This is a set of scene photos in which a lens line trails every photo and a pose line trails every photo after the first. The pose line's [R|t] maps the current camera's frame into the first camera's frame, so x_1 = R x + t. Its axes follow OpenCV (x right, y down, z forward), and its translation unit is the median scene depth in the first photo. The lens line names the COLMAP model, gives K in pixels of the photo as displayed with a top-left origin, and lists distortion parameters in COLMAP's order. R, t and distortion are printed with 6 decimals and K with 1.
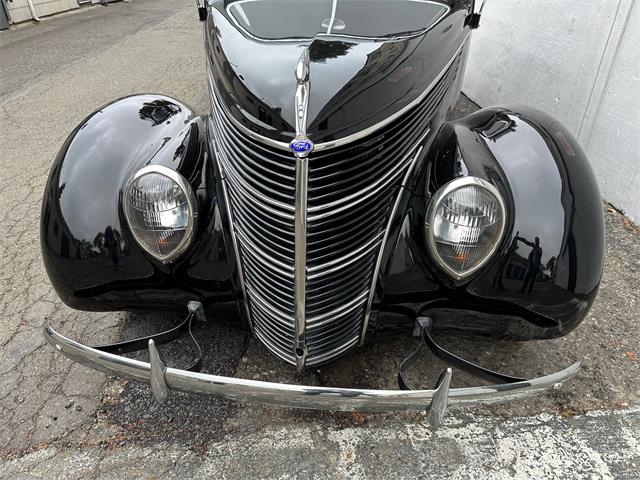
lens RADIAL K [[448.3, 0, 318.0], [0, 448.3, 239.1], [0, 0, 1]] dist [0.032295, -0.039376]
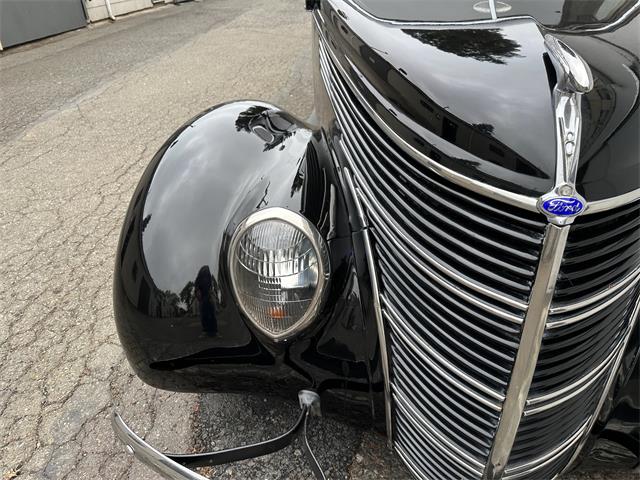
lens RADIAL K [[450.0, 0, 315.5], [0, 450.0, 242.7], [0, 0, 1]] dist [0.059574, -0.082640]
pose [[0.991688, 0.053338, -0.117093, -0.201164], [-0.052925, 0.998576, 0.006642, -0.108378], [0.117280, -0.000390, 0.993099, 0.293857]]
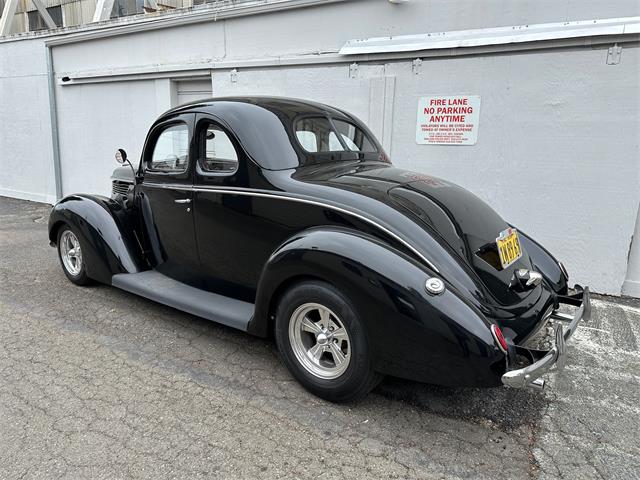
lens RADIAL K [[448.3, 0, 318.0], [0, 448.3, 239.1], [0, 0, 1]] dist [0.032295, -0.039376]
pose [[0.544686, -0.184484, 0.818097, -2.112450], [0.429235, 0.899374, -0.082971, -0.375139], [-0.720468, 0.396349, 0.569063, 0.357299]]
